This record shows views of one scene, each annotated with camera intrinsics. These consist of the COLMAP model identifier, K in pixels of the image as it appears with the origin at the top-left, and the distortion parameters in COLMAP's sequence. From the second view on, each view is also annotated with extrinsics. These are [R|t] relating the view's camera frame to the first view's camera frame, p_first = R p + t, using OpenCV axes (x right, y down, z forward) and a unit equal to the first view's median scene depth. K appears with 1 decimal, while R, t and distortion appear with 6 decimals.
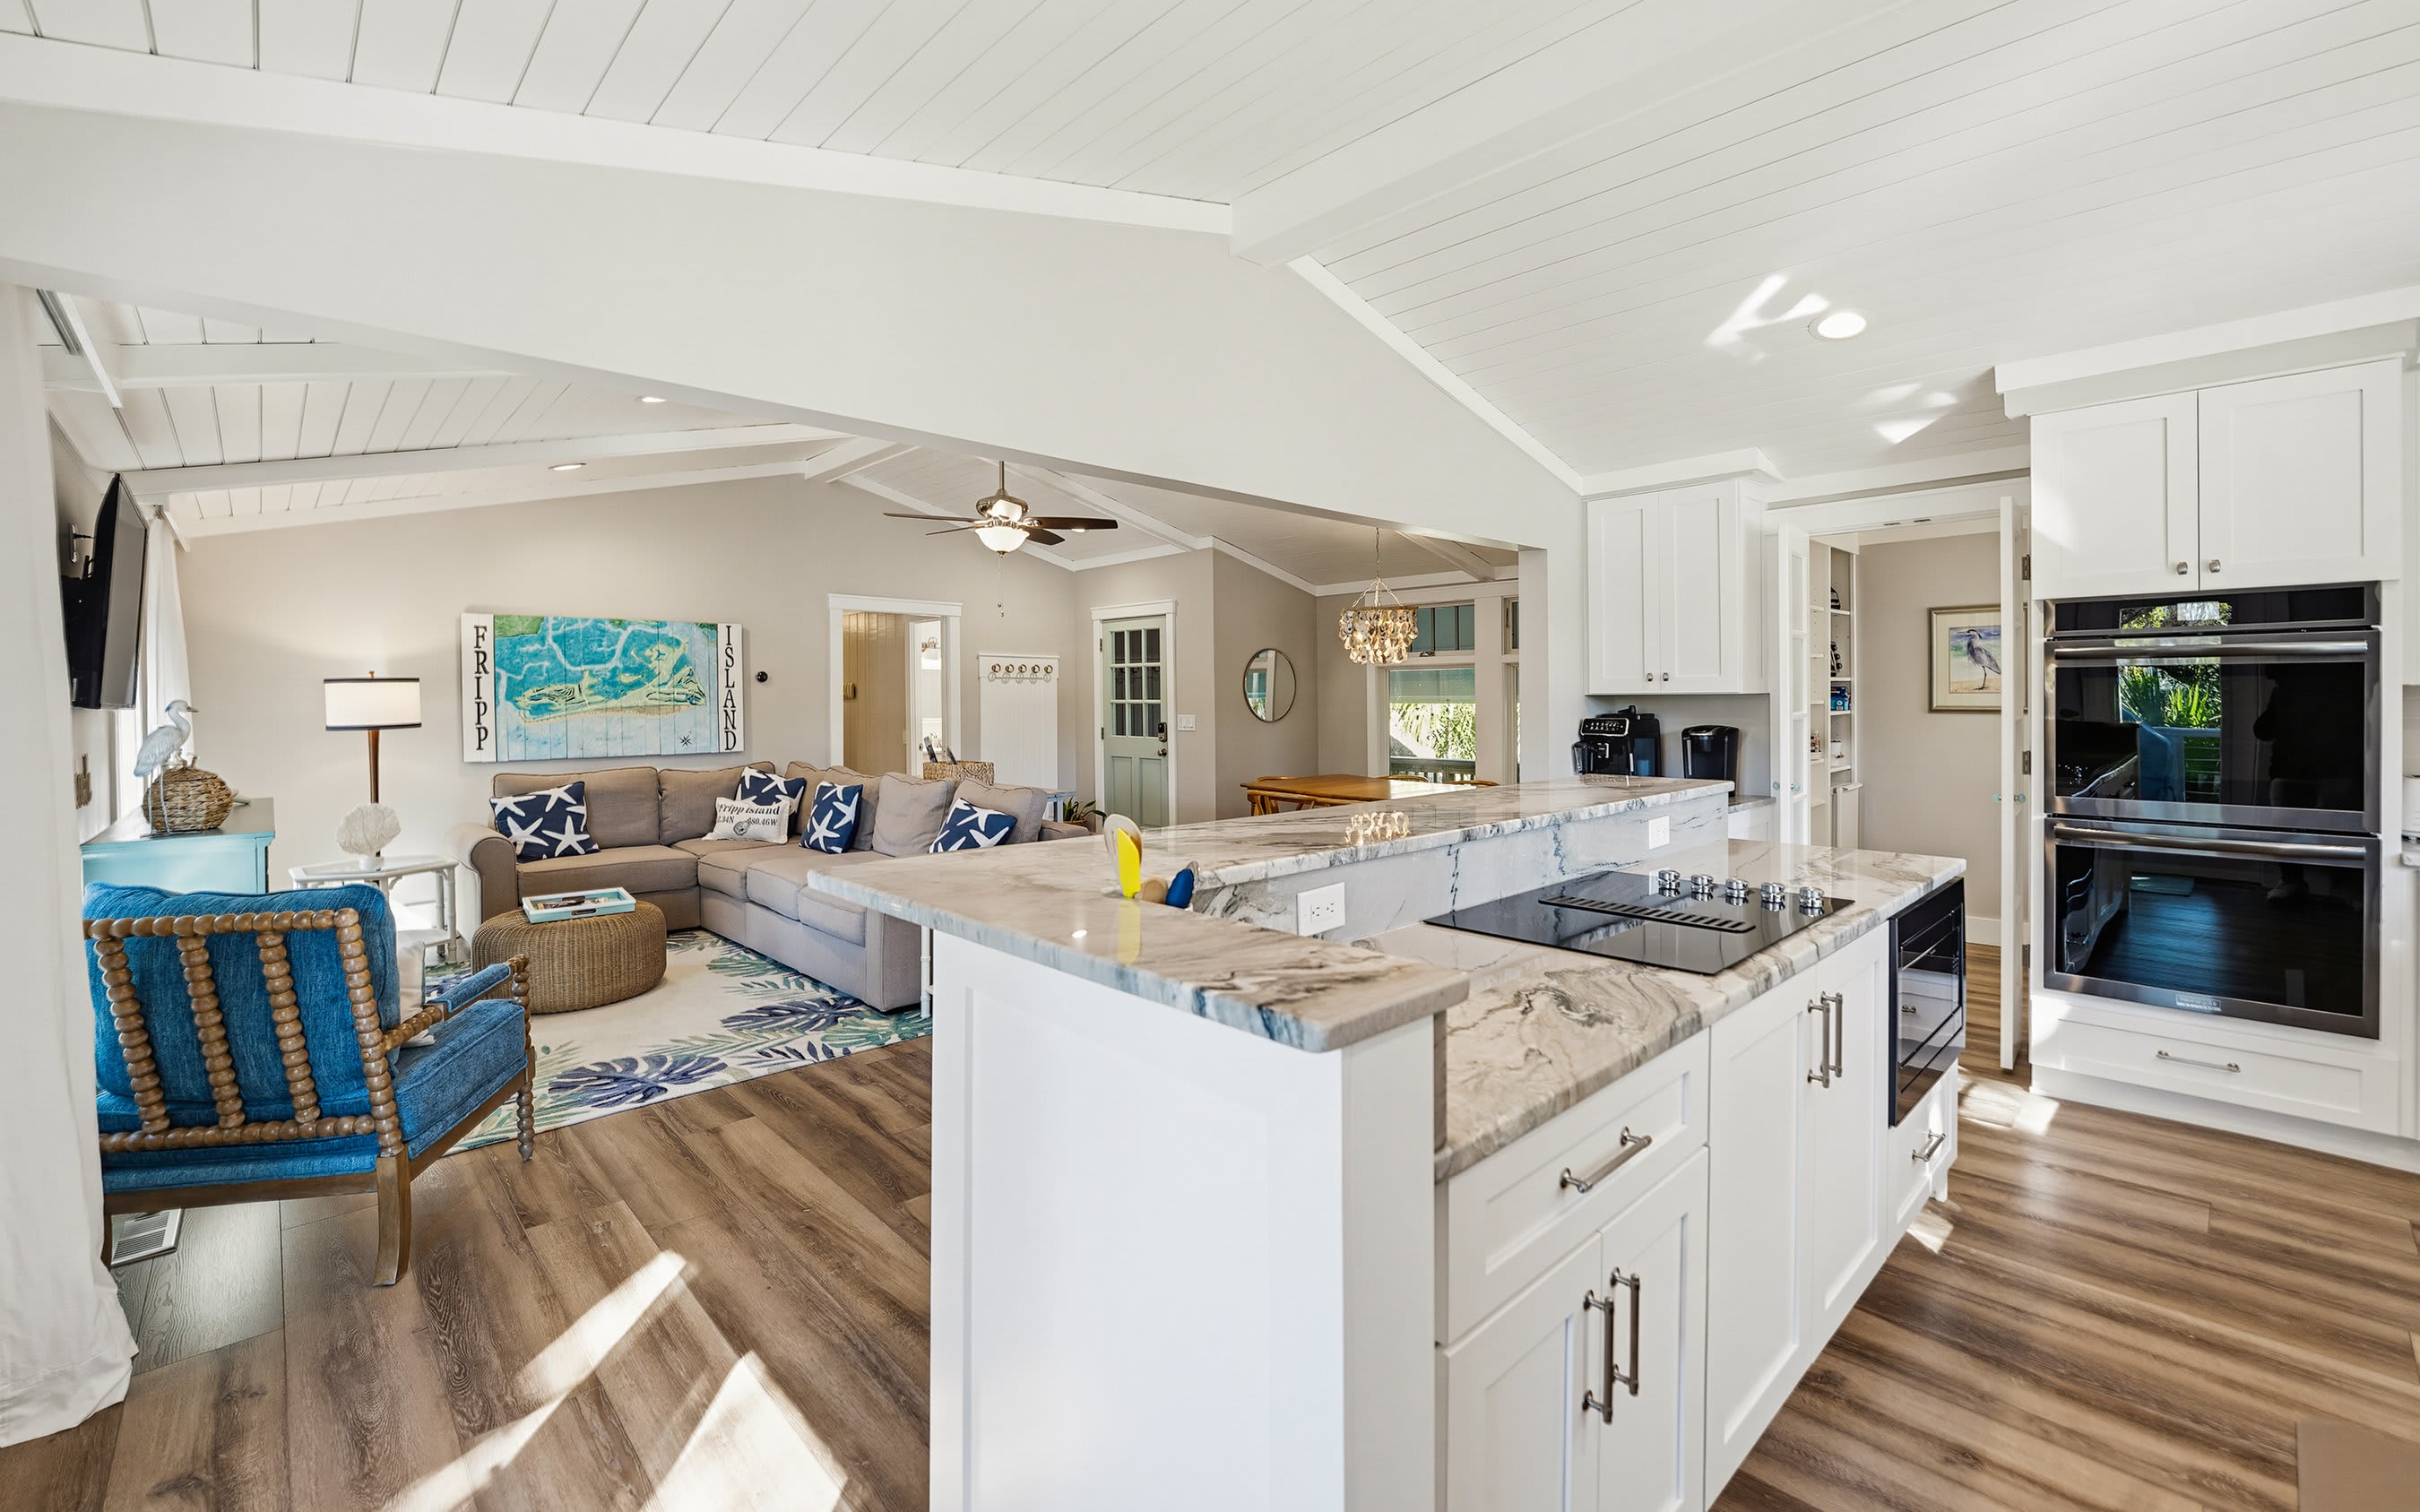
lens RADIAL K [[1015.0, 0, 1245.7], [0, 1015.0, 699.8], [0, 0, 1]] dist [-0.008109, 0.001039]
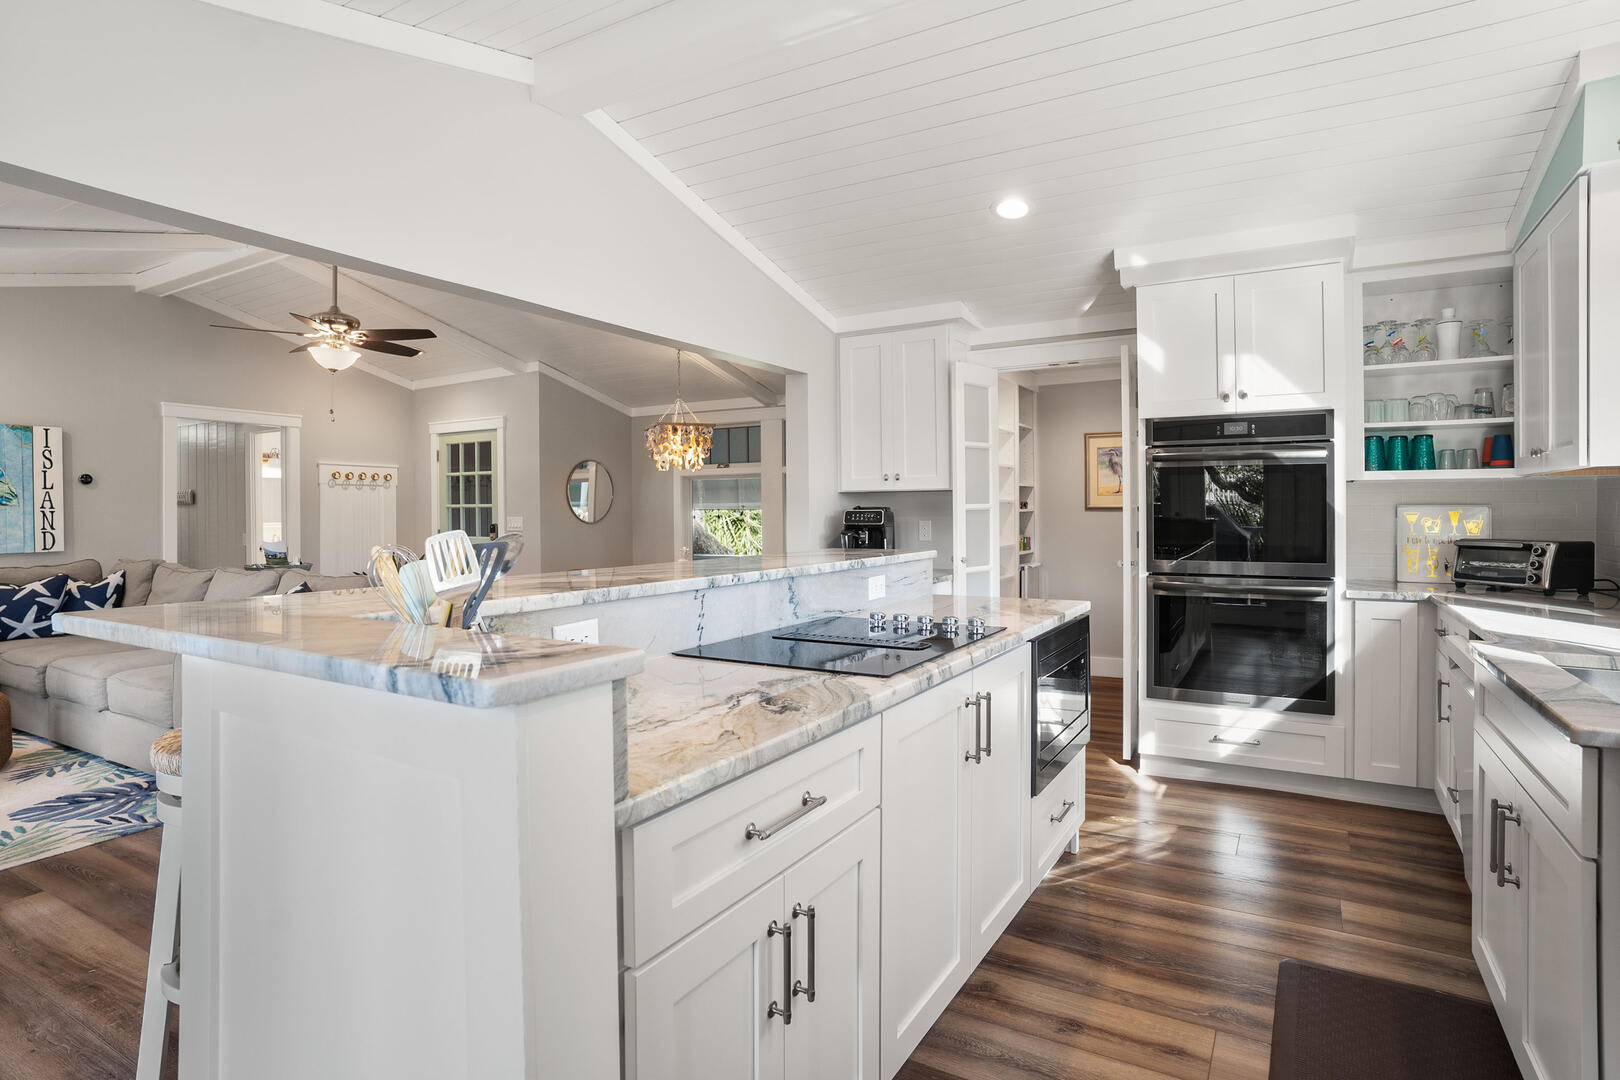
lens RADIAL K [[845.3, 0, 808.8], [0, 845.3, 511.7], [0, 0, 1]] dist [-0.037461, 0.009851]
pose [[0.966778, -0.000396, 0.255619, 0.044213], [0.001576, 0.999989, -0.004411, 0.032544], [-0.255614, 0.004668, 0.966768, -0.000592]]
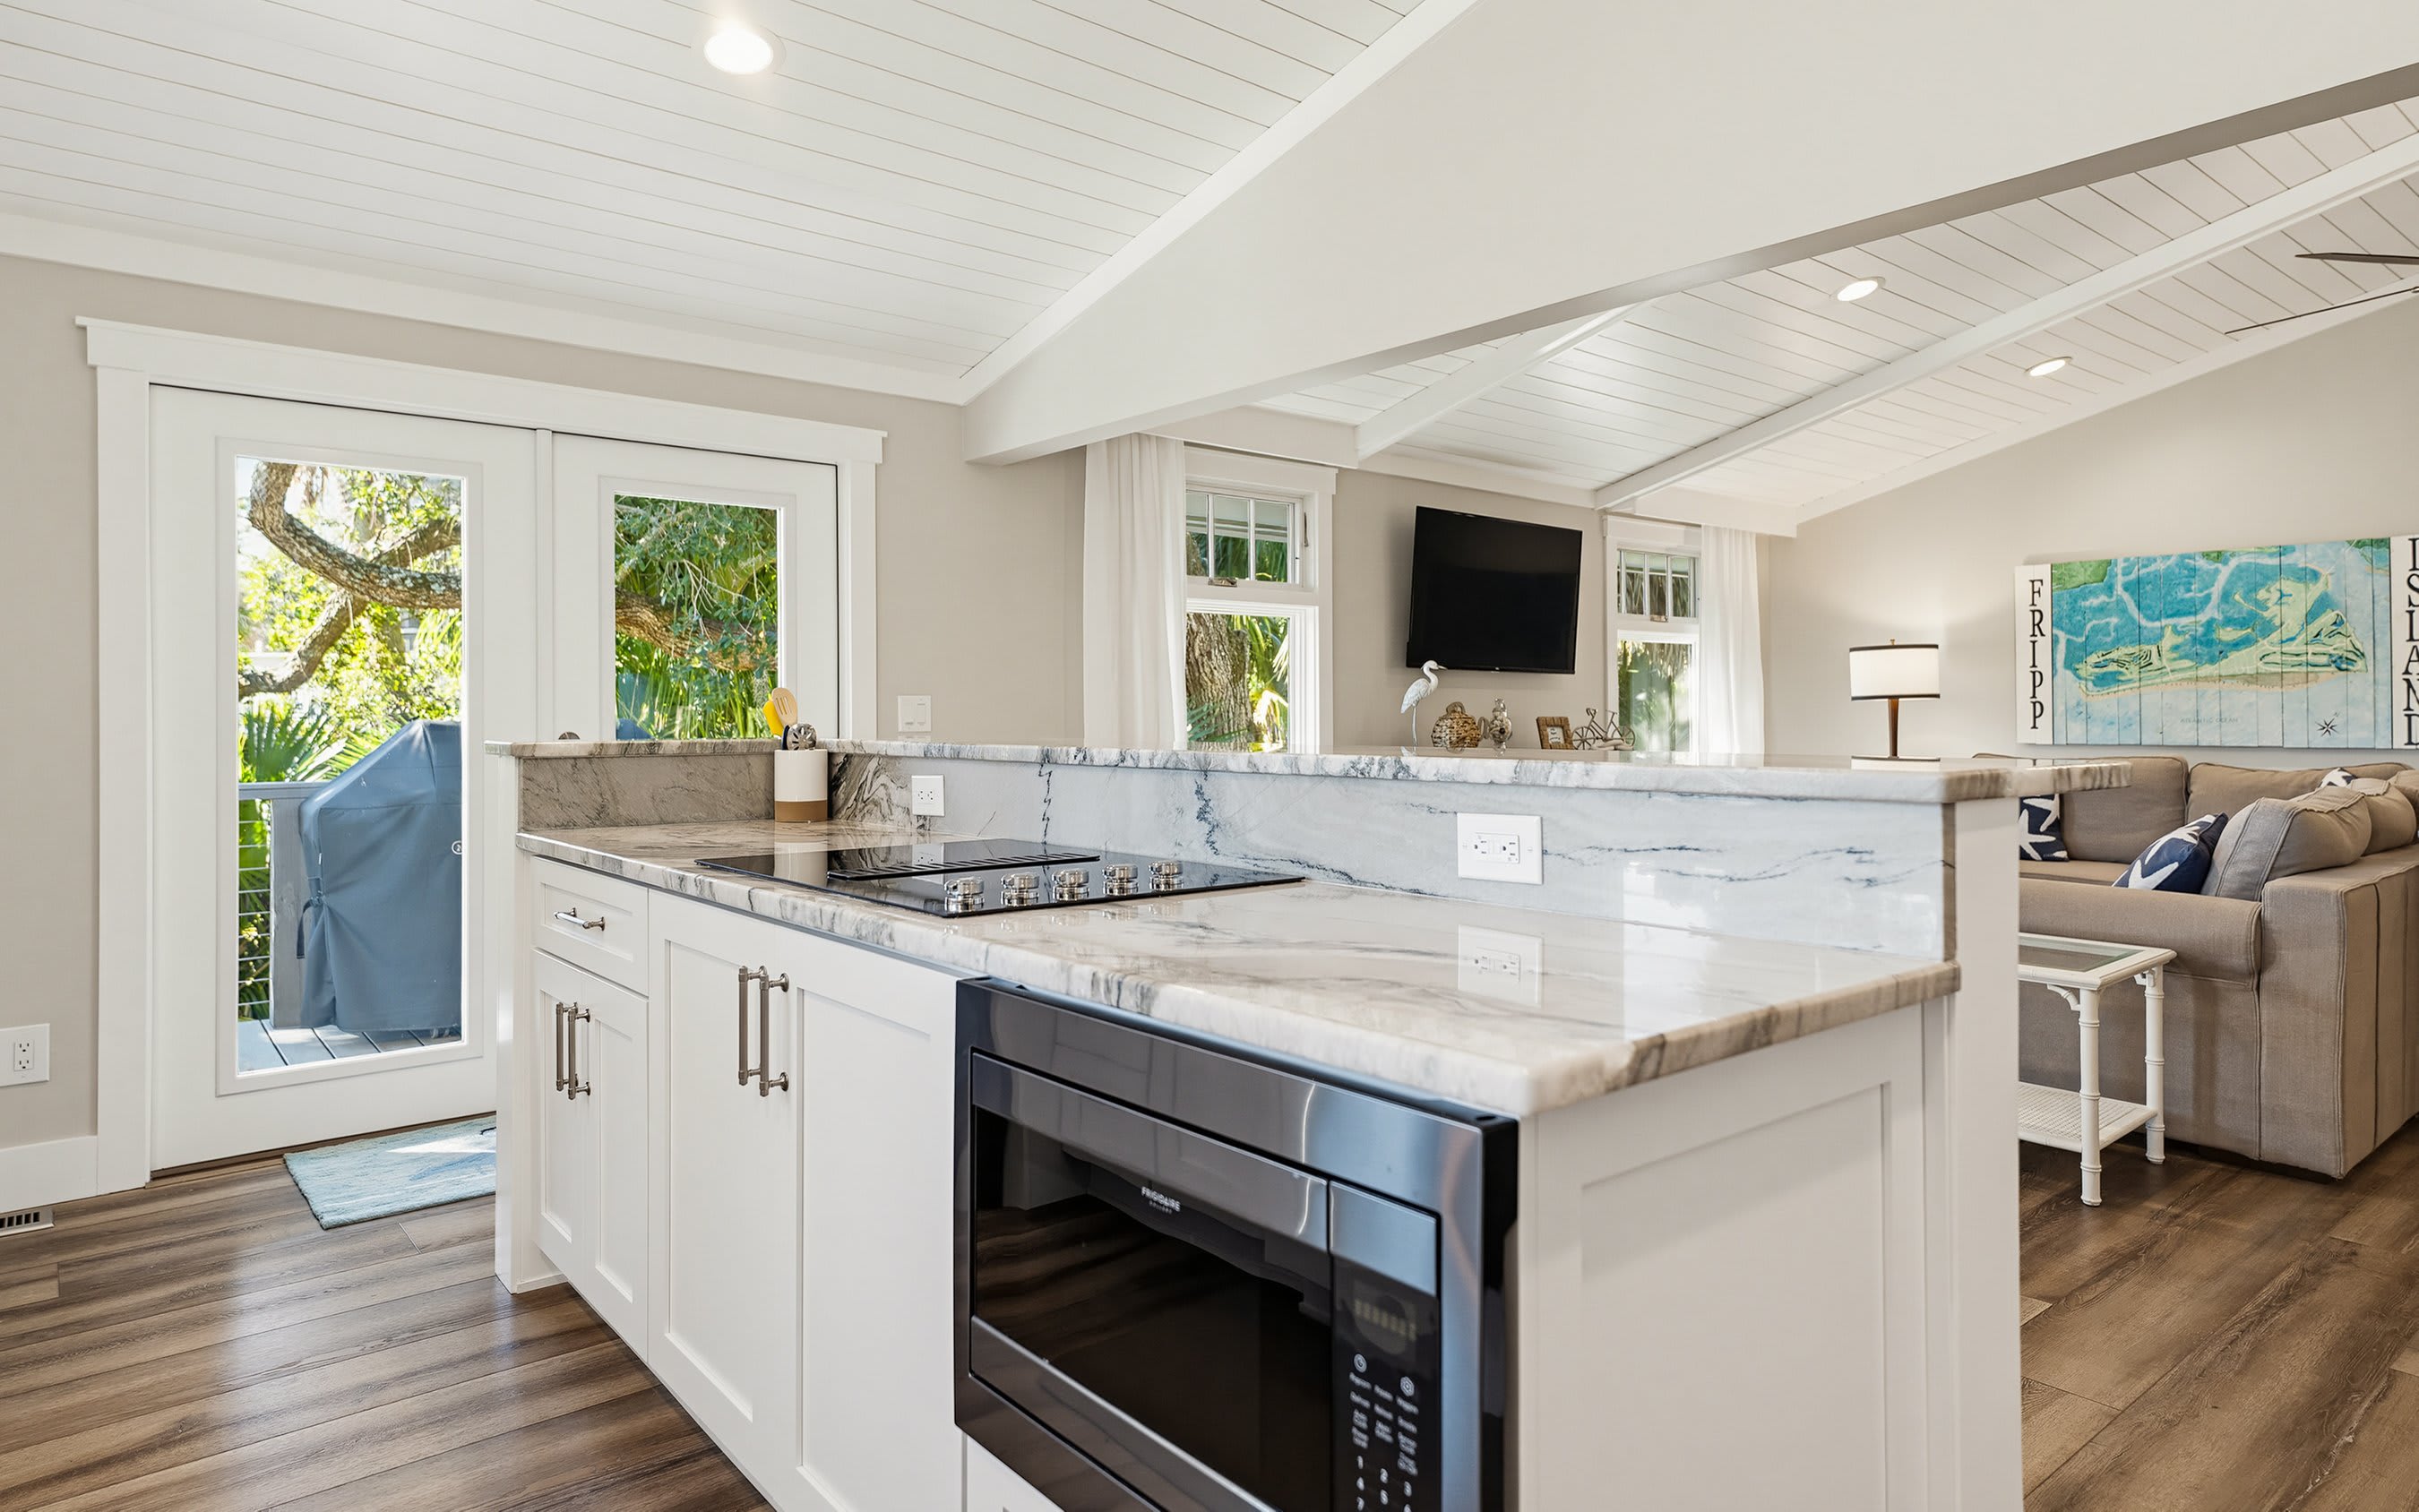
lens RADIAL K [[1438.5, 0, 1198.5], [0, 1438.5, 747.9], [0, 0, 1]] dist [0.001126, 0.001382]
pose [[-0.090791, 0.028361, -0.995466, 0.844512], [-0.000301, 0.999594, 0.028506, 0.055658], [0.995870, 0.002888, -0.090746, 0.742747]]
